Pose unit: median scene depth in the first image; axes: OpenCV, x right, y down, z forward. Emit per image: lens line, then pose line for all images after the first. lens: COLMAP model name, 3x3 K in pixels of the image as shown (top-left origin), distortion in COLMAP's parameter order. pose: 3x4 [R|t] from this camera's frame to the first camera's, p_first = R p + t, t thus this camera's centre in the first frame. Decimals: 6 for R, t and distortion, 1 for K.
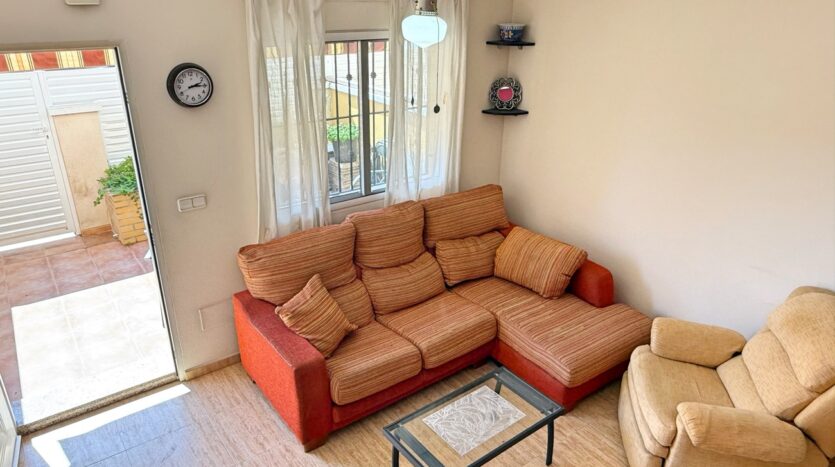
lens RADIAL K [[565.9, 0, 417.5], [0, 565.9, 233.5], [0, 0, 1]] dist [-0.003602, 0.000828]
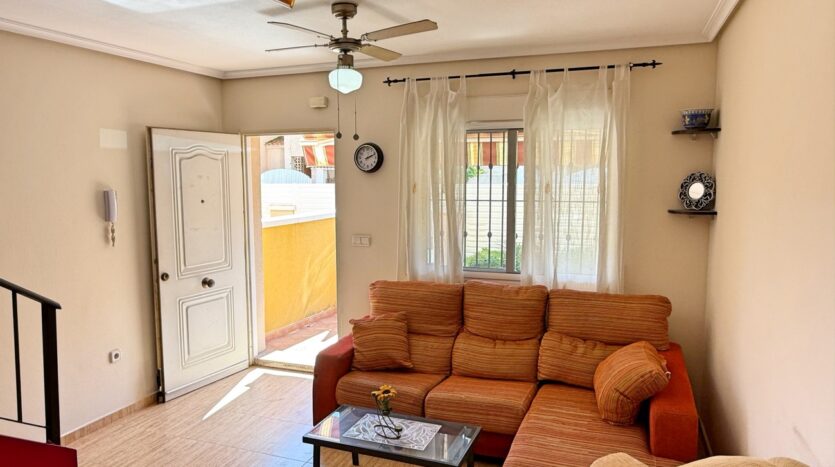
lens RADIAL K [[565.9, 0, 417.5], [0, 565.9, 233.5], [0, 0, 1]] dist [-0.003602, 0.000828]
pose [[0.549810, 0.069137, -0.832423, 0.728263], [-0.324620, 0.935917, -0.136676, 0.065200], [0.769630, 0.345367, 0.537020, 0.309339]]
